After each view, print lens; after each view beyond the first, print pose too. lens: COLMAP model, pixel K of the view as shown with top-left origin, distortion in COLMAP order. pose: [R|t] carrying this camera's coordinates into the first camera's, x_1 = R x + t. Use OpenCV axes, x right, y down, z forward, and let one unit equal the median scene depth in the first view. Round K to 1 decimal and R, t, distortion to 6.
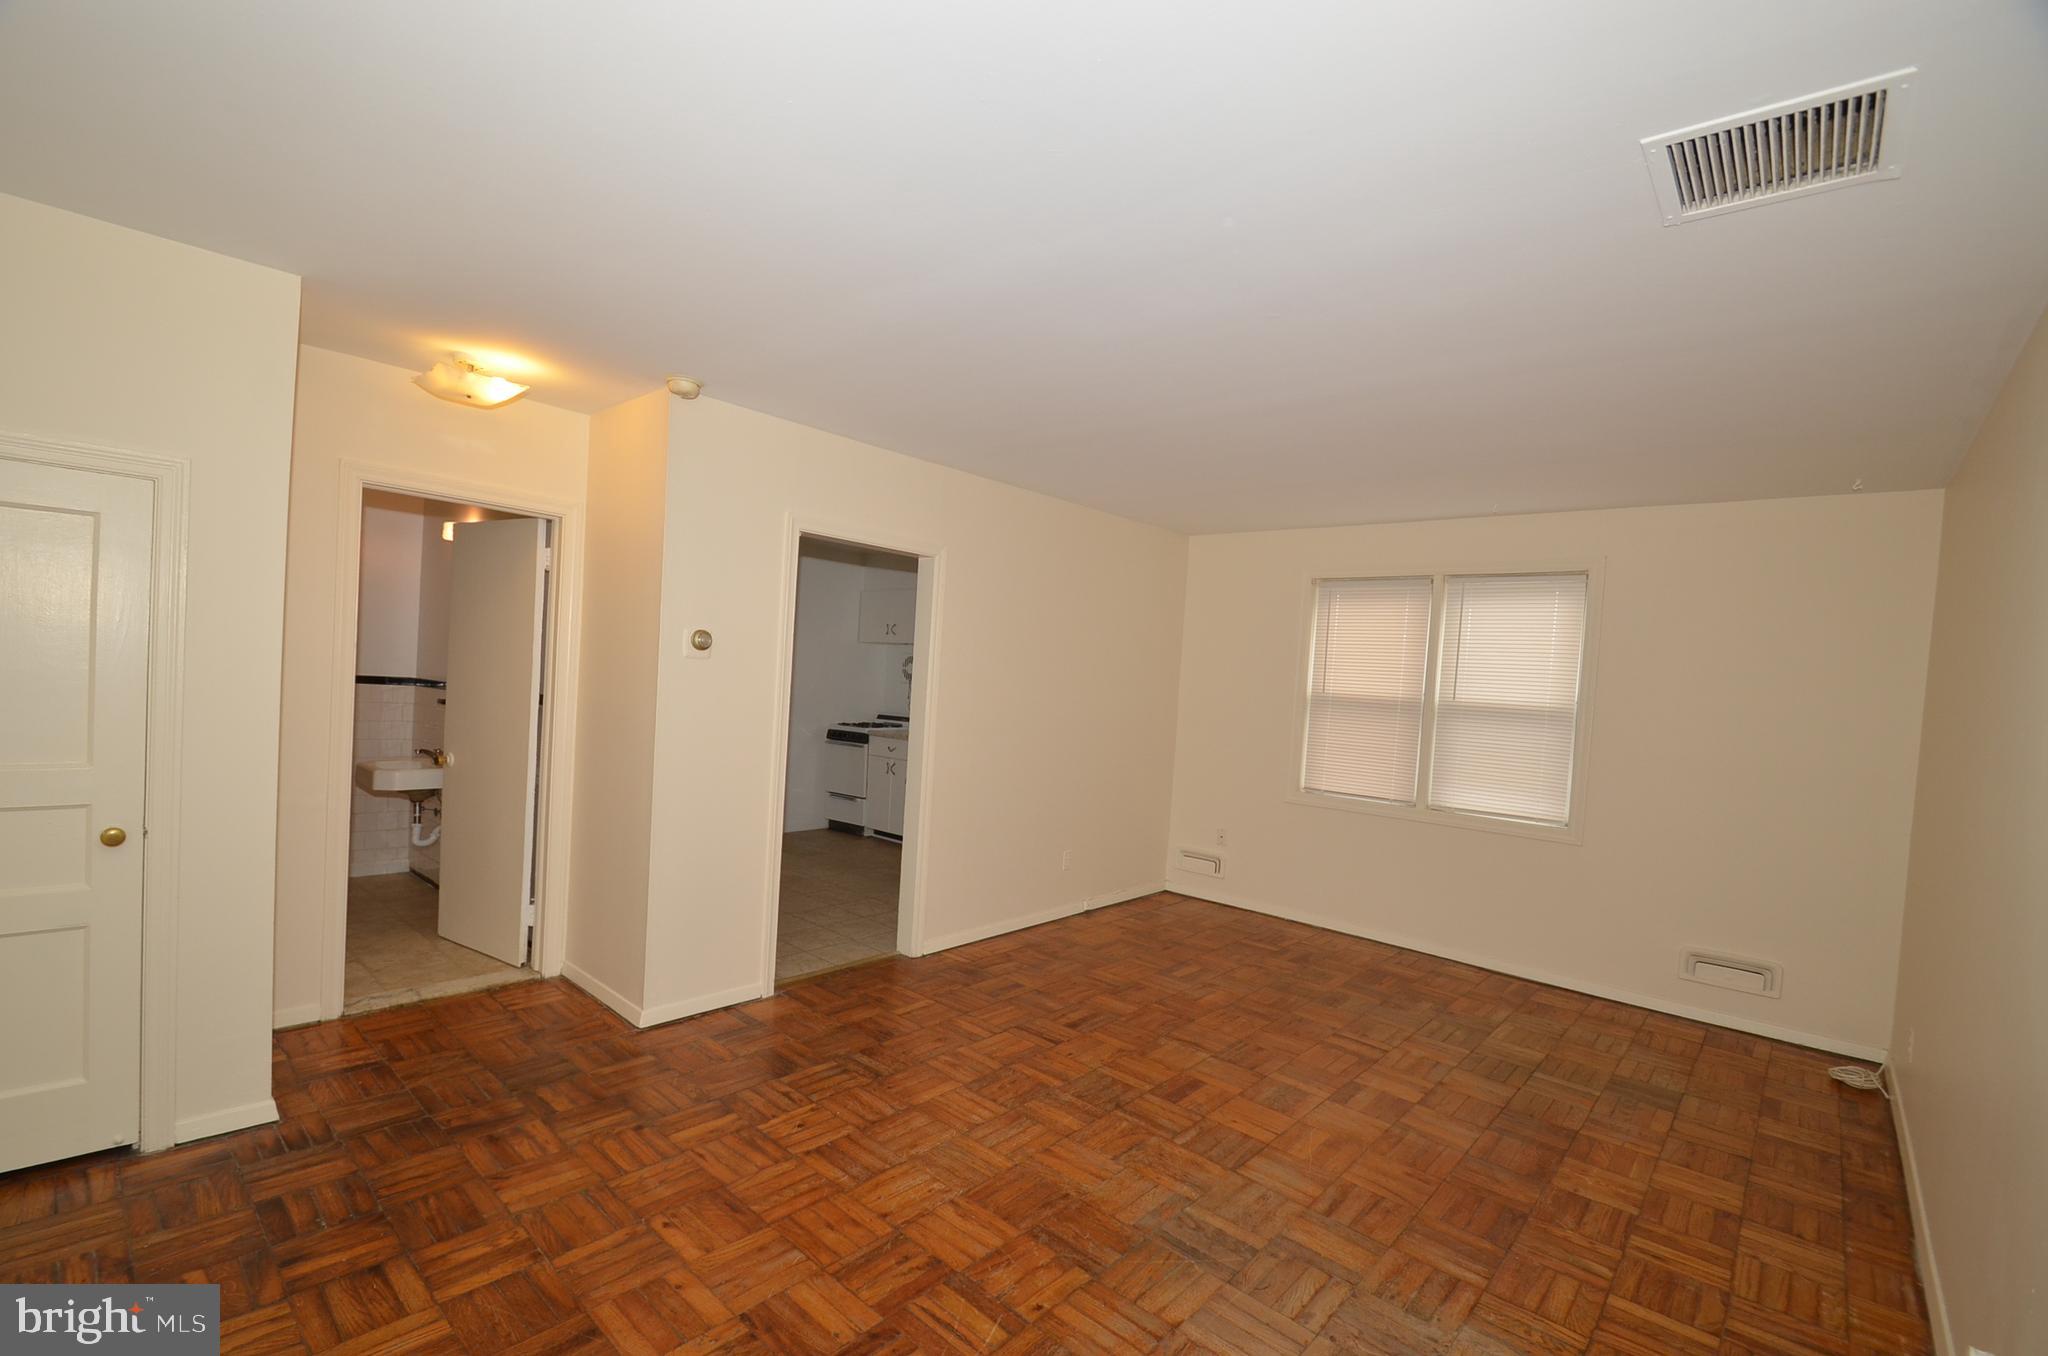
lens RADIAL K [[891.3, 0, 1012.3], [0, 891.3, 706.1], [0, 0, 1]] dist [0.011453, -0.018202]
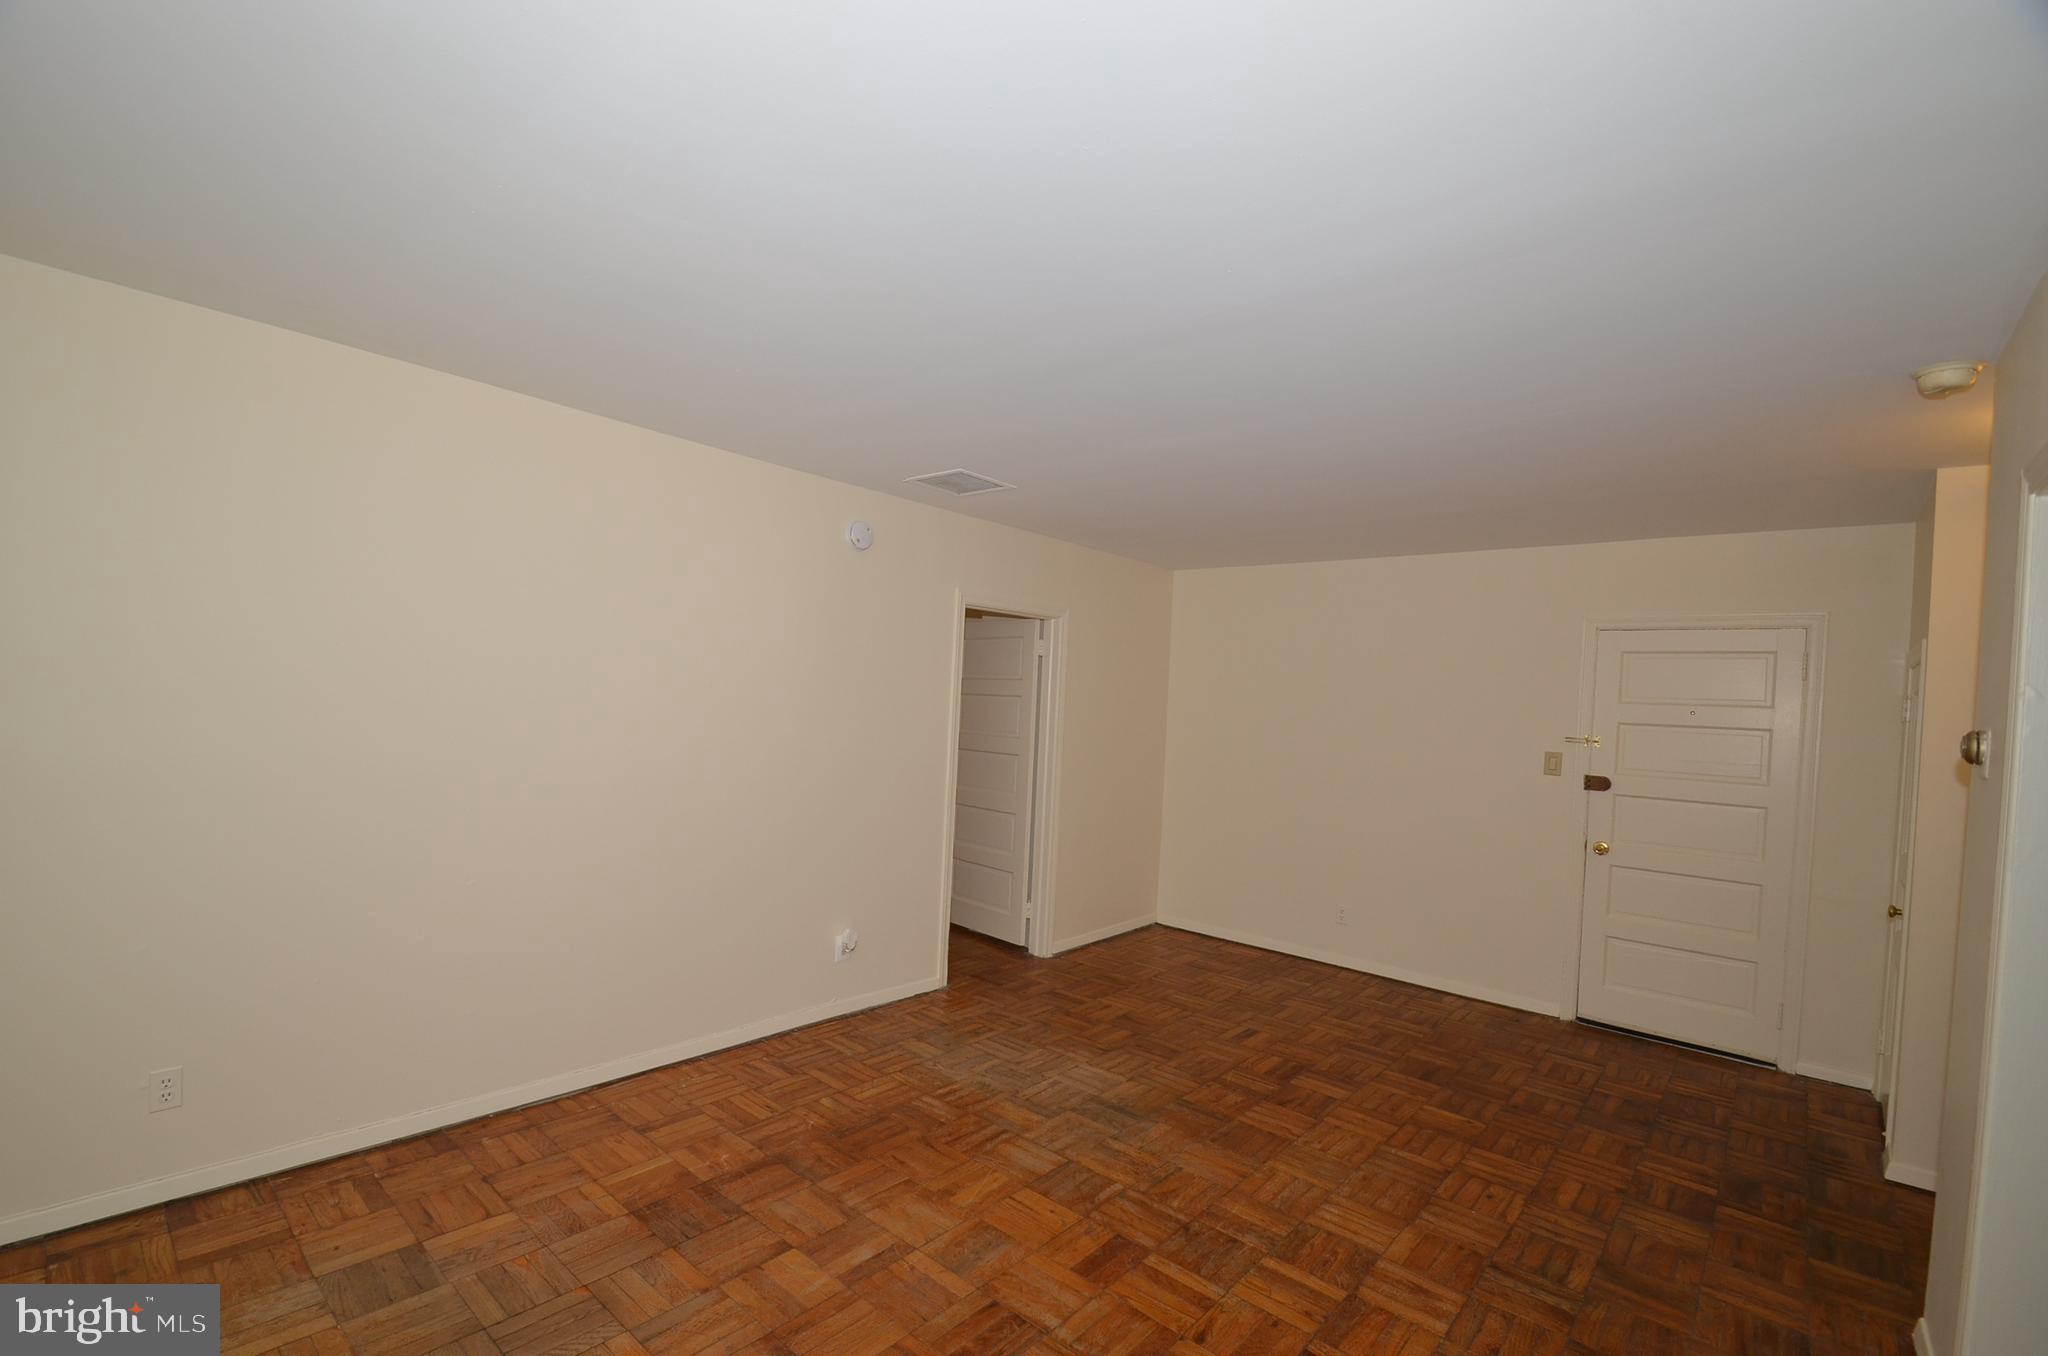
lens RADIAL K [[891.3, 0, 1012.3], [0, 891.3, 706.1], [0, 0, 1]] dist [0.011453, -0.018202]
pose [[-0.993649, -0.111465, -0.015416, 0.374067], [-0.112032, 0.992779, 0.042879, -0.067371], [0.010525, 0.044334, -0.998961, 1.944678]]
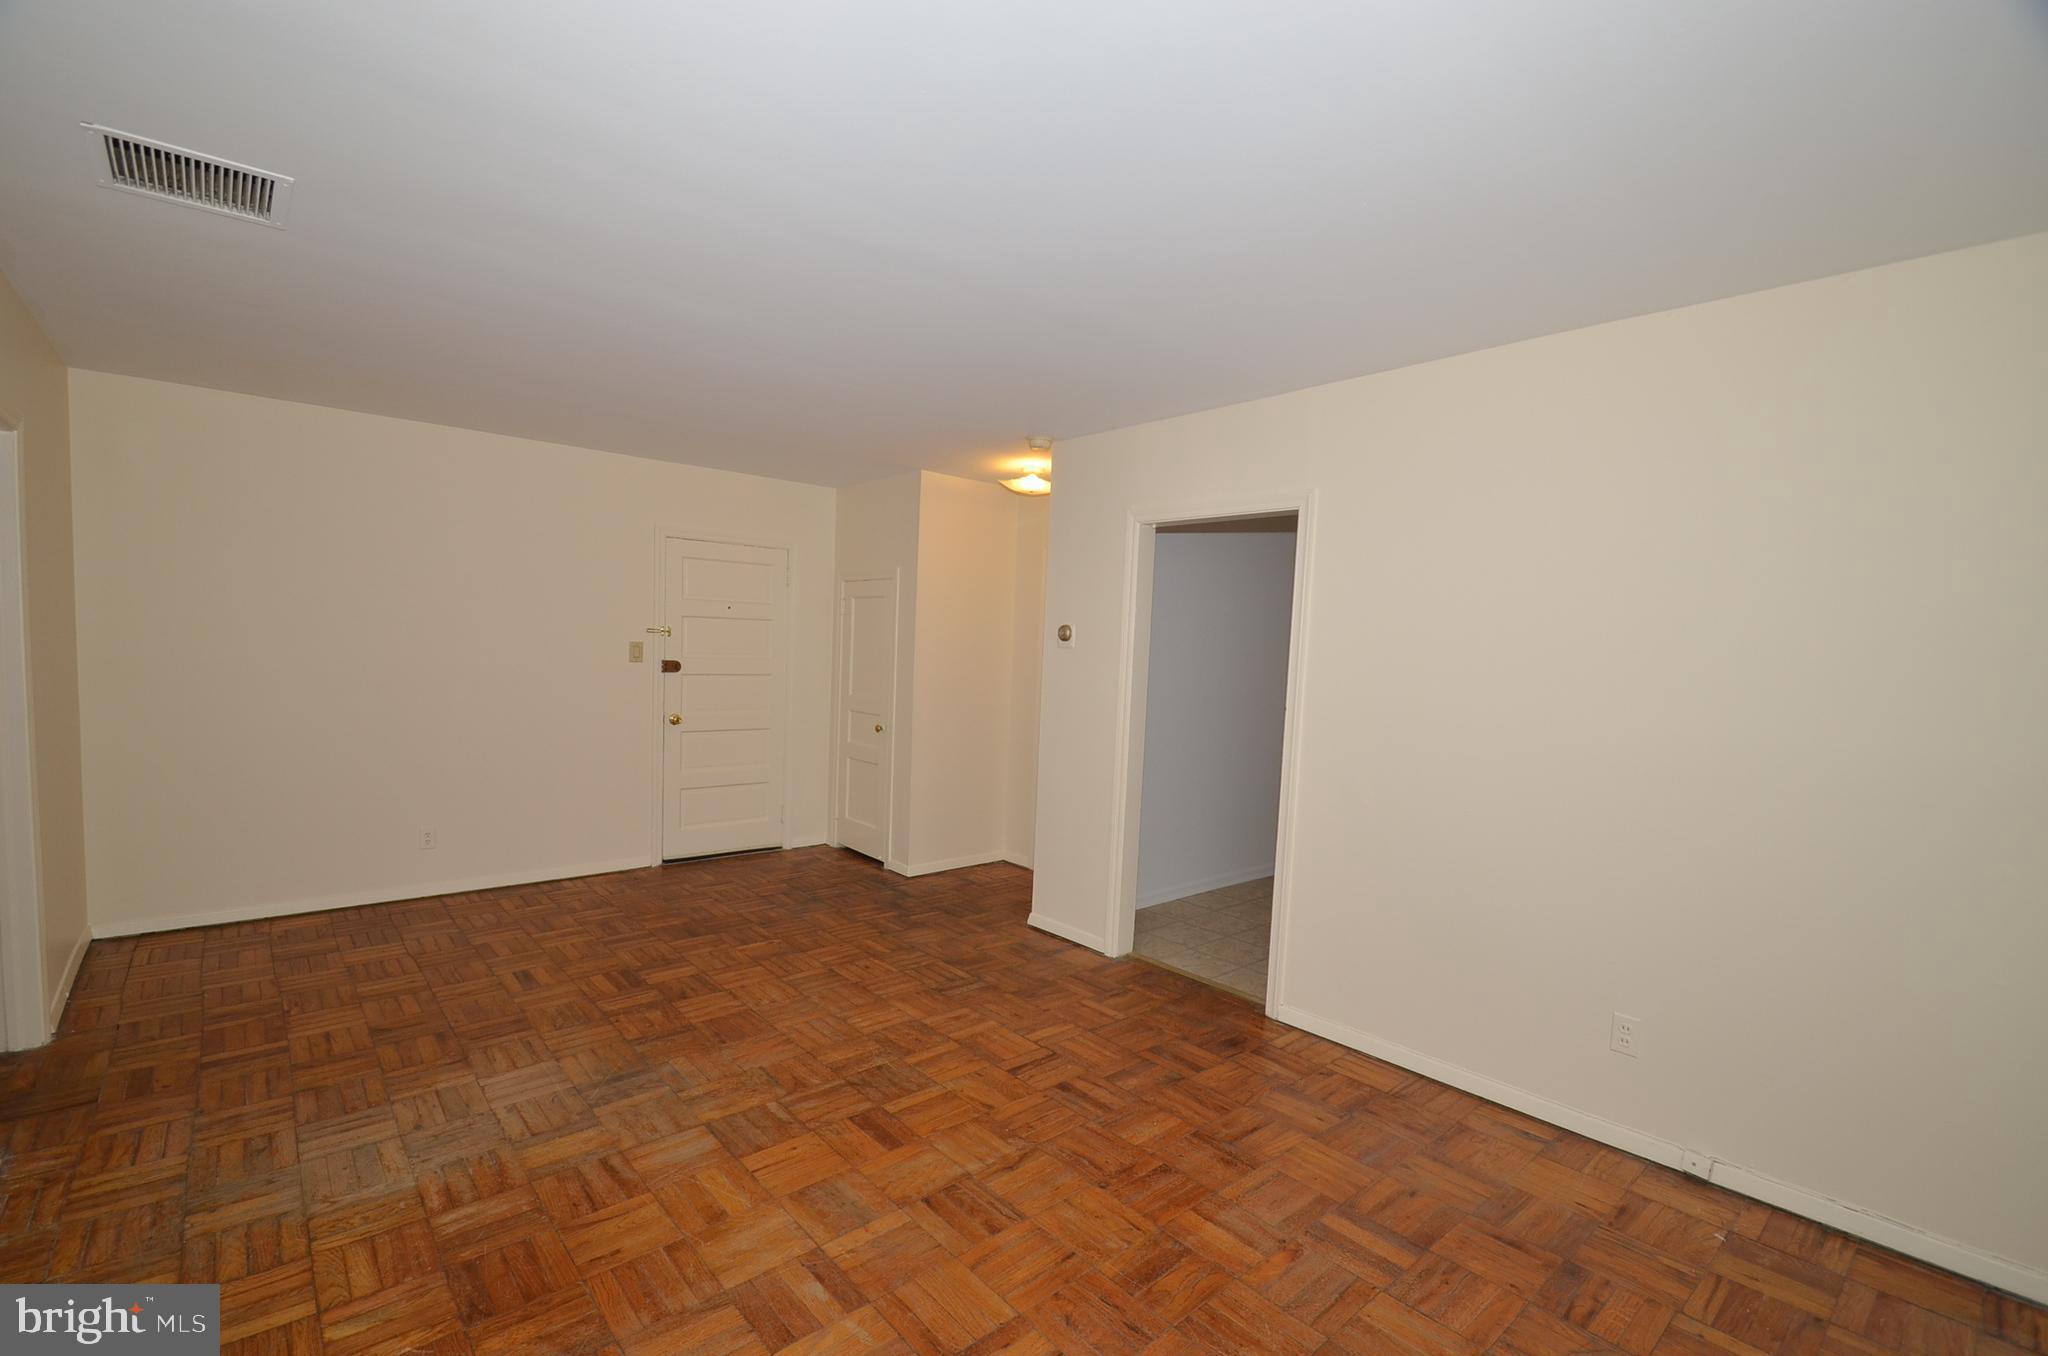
lens RADIAL K [[891.3, 0, 1012.3], [0, 891.3, 706.1], [0, 0, 1]] dist [0.011453, -0.018202]
pose [[-0.113814, 0.003297, -0.993497, 1.111789], [-0.080551, 0.996672, 0.012535, 0.022034], [0.990231, 0.081454, -0.113170, 1.324402]]
